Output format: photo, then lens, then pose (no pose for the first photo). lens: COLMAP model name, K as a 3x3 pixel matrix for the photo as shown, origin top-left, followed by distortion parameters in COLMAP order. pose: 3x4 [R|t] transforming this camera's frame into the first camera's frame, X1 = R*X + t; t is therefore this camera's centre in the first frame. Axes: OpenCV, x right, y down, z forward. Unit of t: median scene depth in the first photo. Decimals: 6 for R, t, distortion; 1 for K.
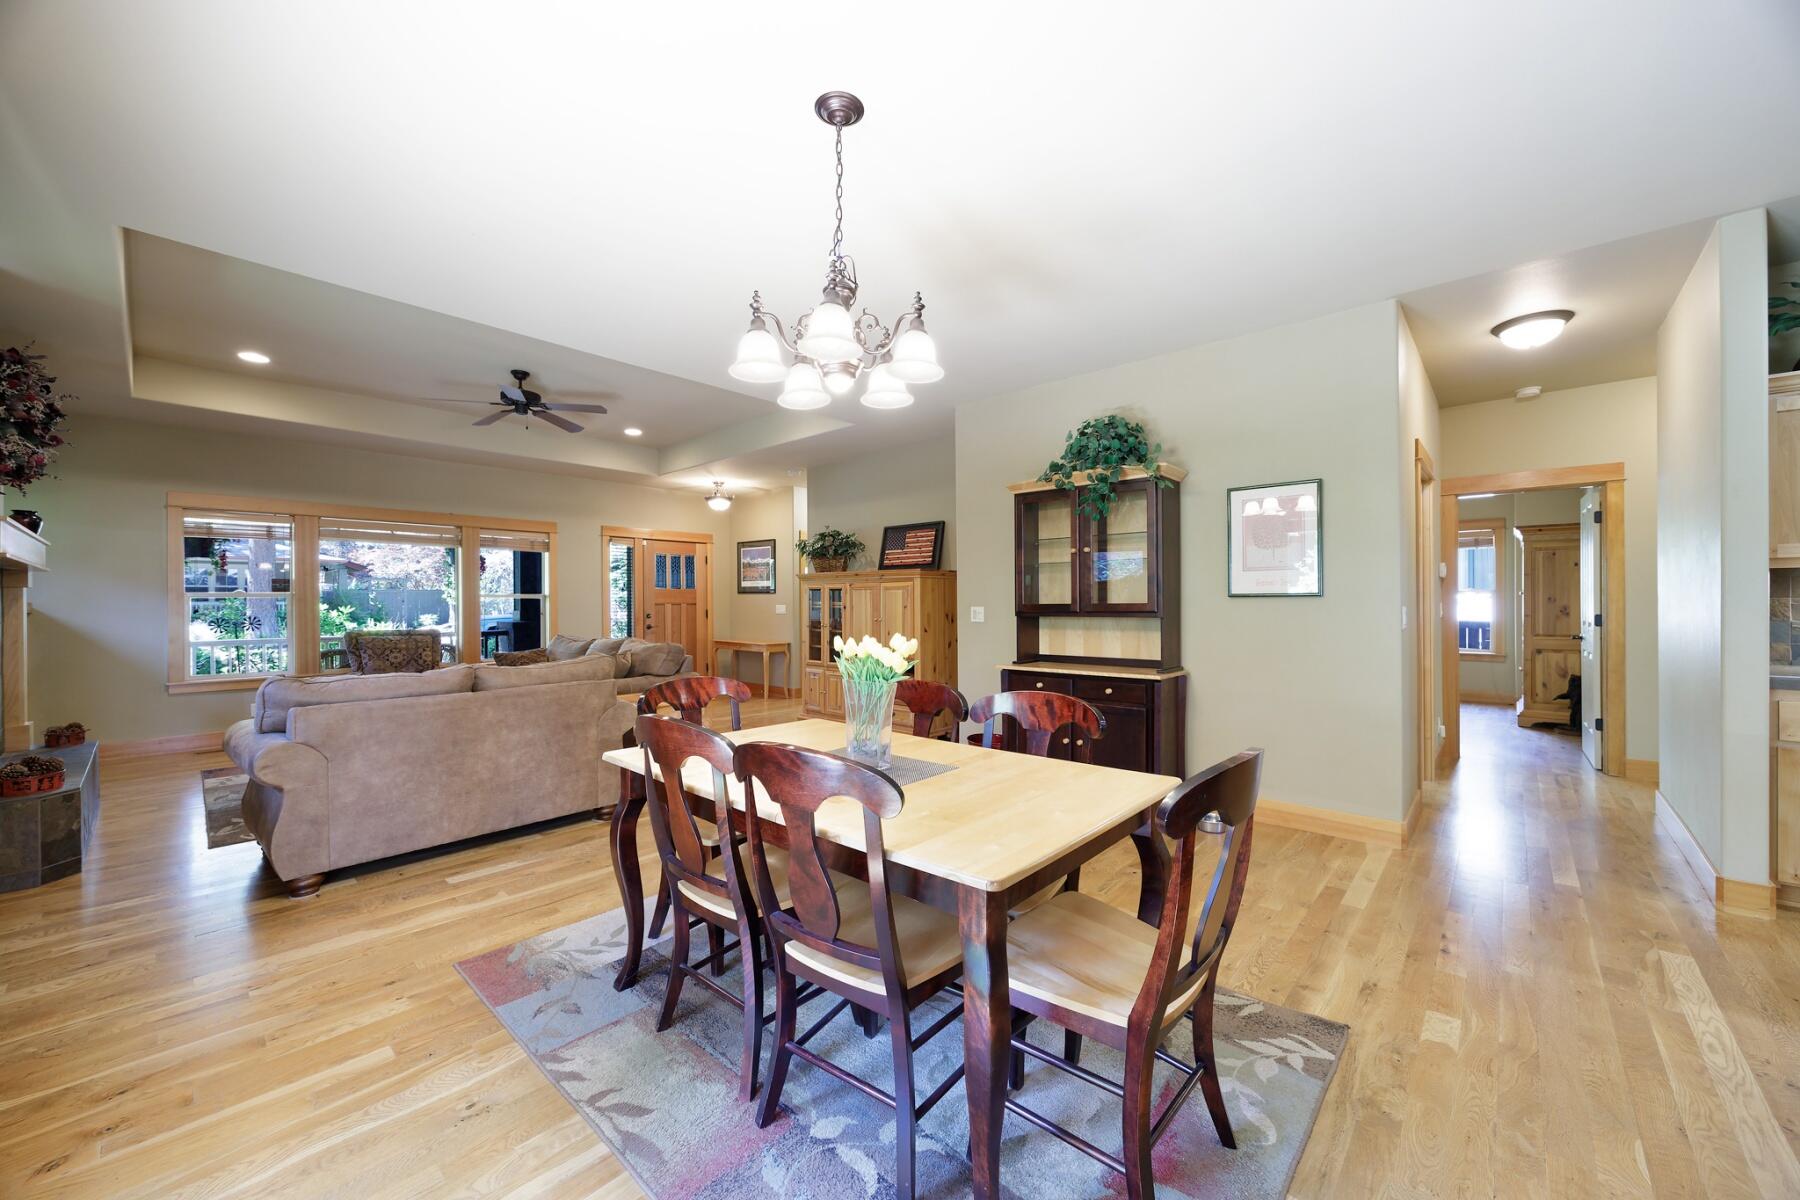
lens RADIAL K [[679.1, 0, 903.4], [0, 679.1, 602.7], [0, 0, 1]] dist [-0.005288, 0.000059]
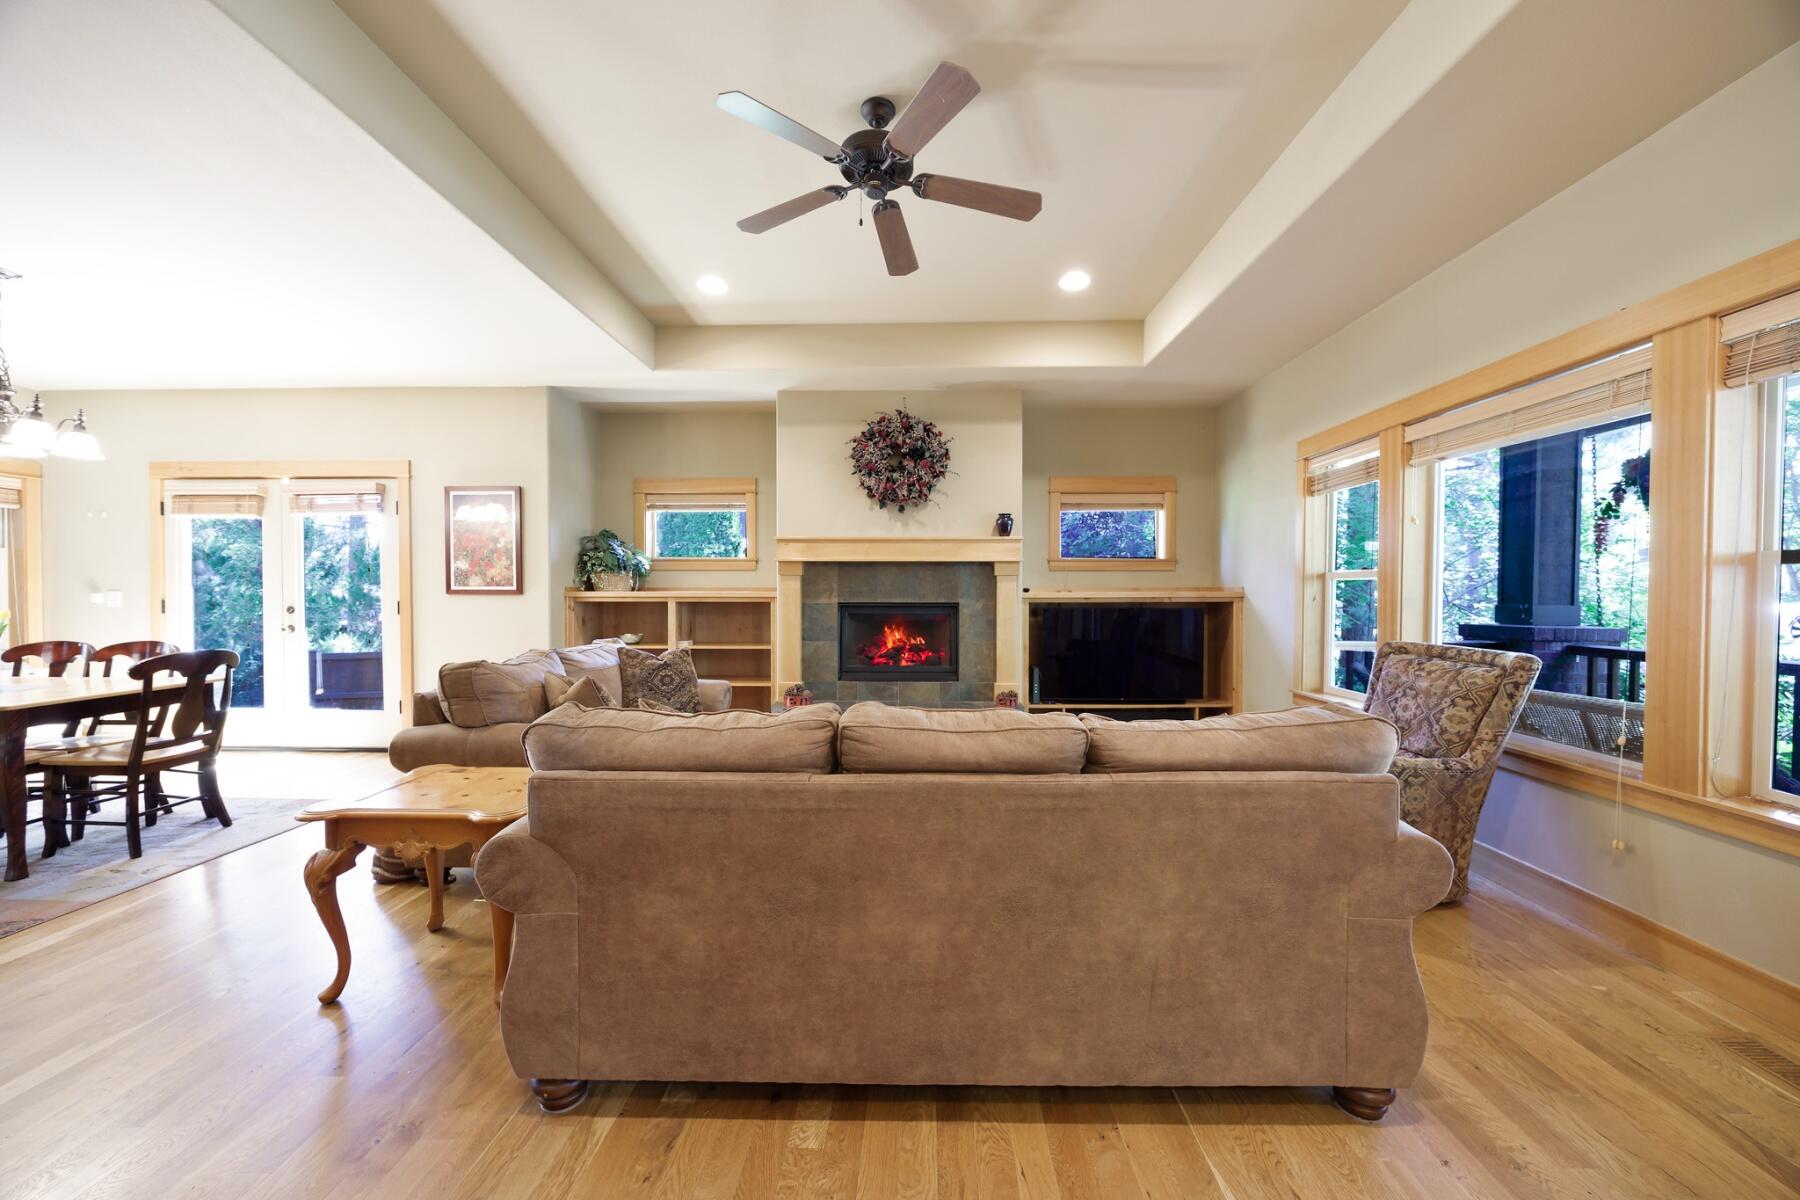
lens RADIAL K [[679.1, 0, 903.4], [0, 679.1, 602.7], [0, 0, 1]] dist [-0.005288, 0.000059]
pose [[-0.761277, 0.013141, -0.648293, -0.390883], [0.001755, 0.999833, 0.018206, 0.005853], [0.648424, 0.012722, -0.761173, 2.084928]]
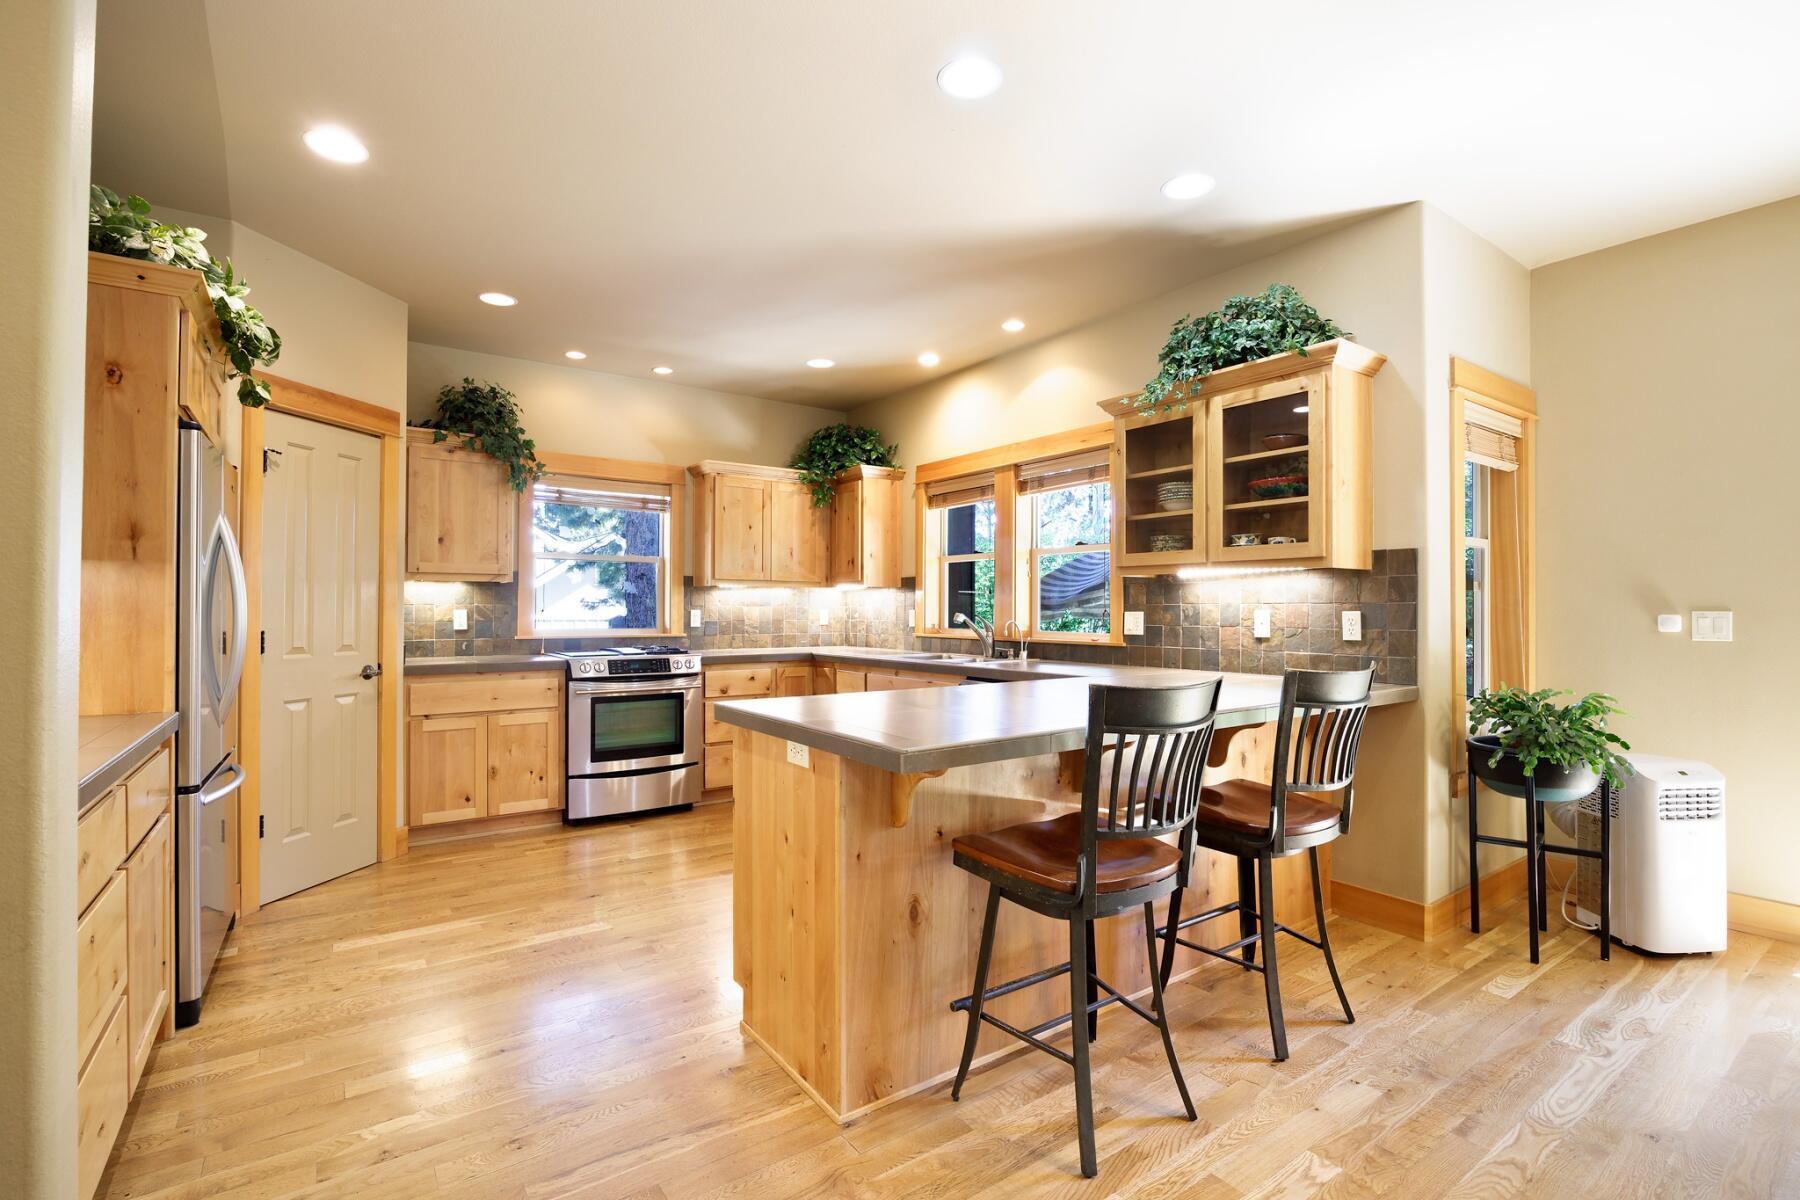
lens RADIAL K [[817.5, 0, 902.0], [0, 817.5, 602.1], [0, 0, 1]] dist [-0.015455, -0.000102]
pose [[-0.975107, 0.006345, 0.221644, 0.635720], [0.004234, 0.999941, -0.009997, 0.000172], [-0.221695, -0.008810, -0.975076, 0.924846]]
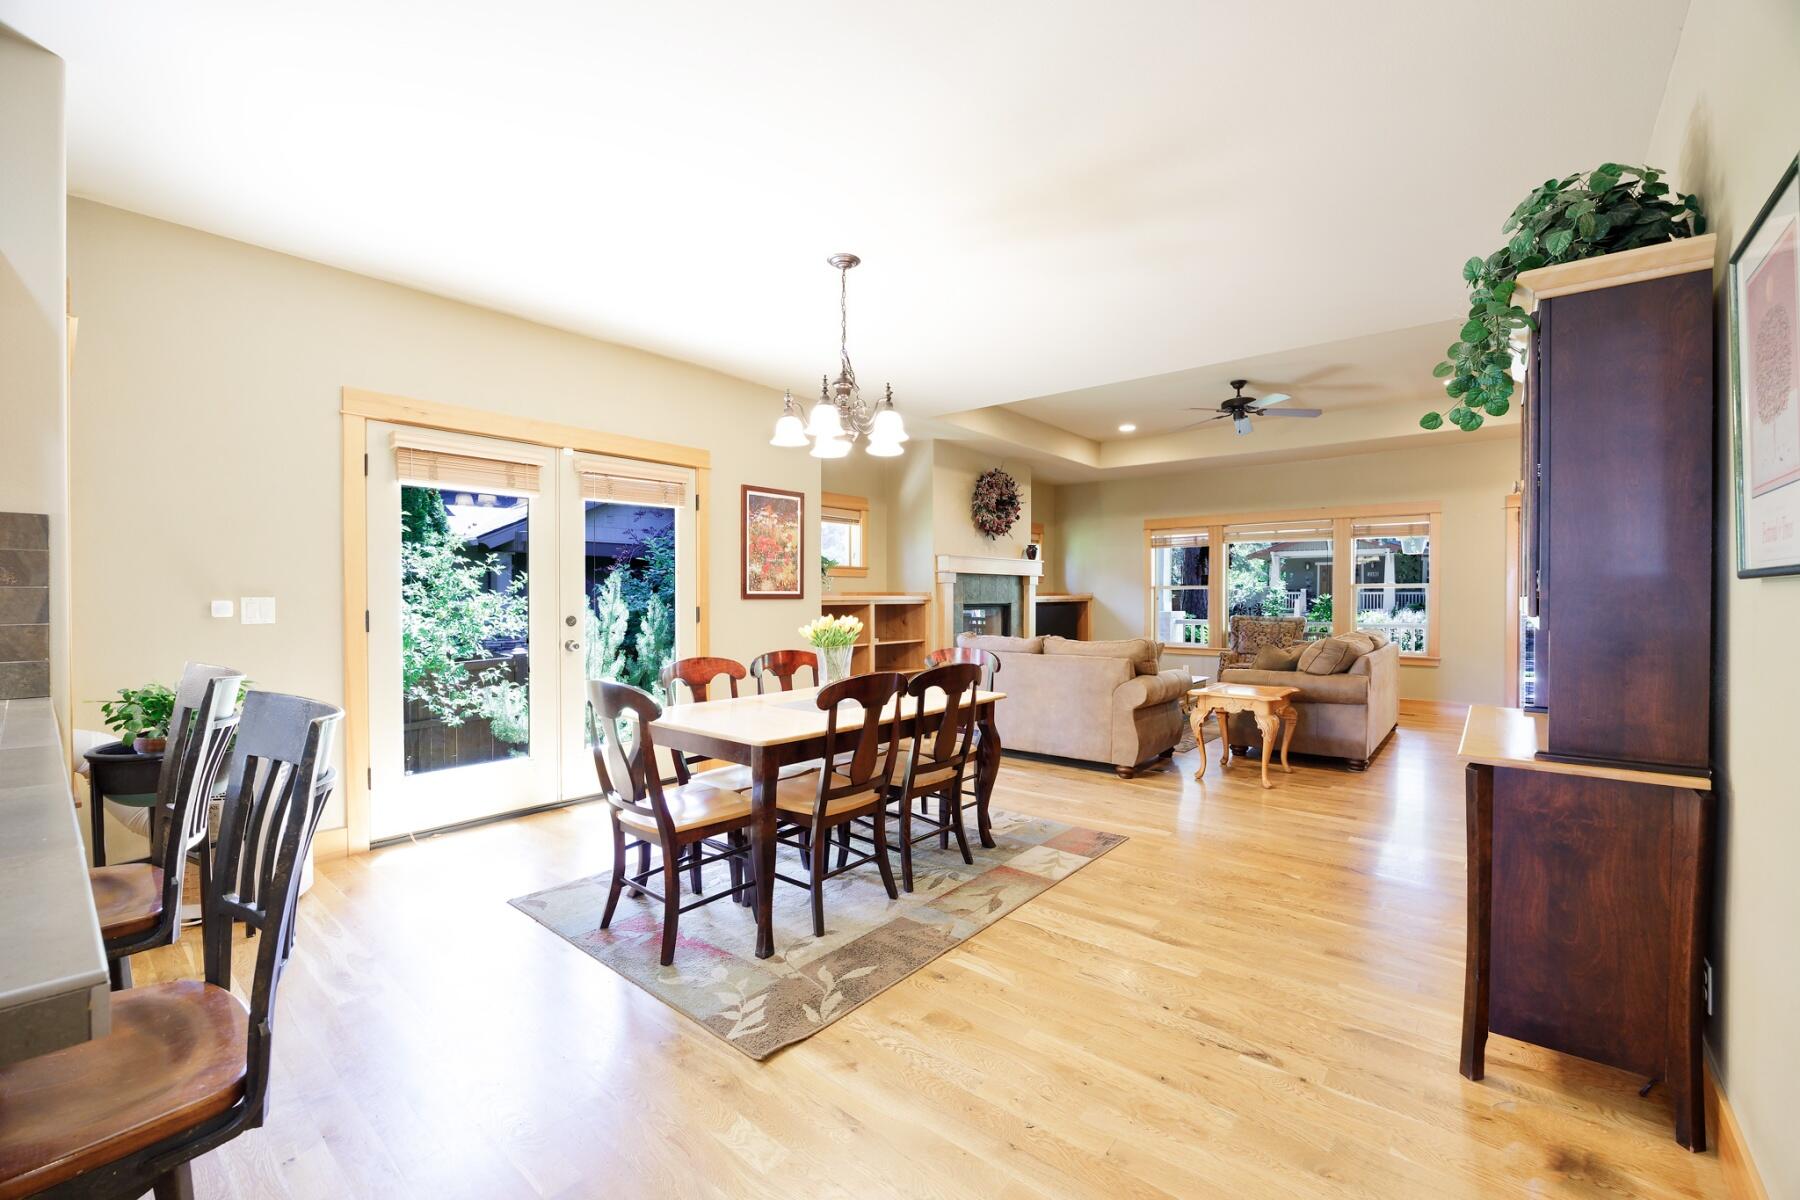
lens RADIAL K [[739.2, 0, 908.7], [0, 739.2, 606.7], [0, 0, 1]] dist [-0.013811, 0.000681]
pose [[0.042694, 0.019354, -0.998901, 0.902606], [0.000136, 0.999812, 0.019377, -0.000888], [0.999088, -0.000963, 0.042683, 0.632471]]
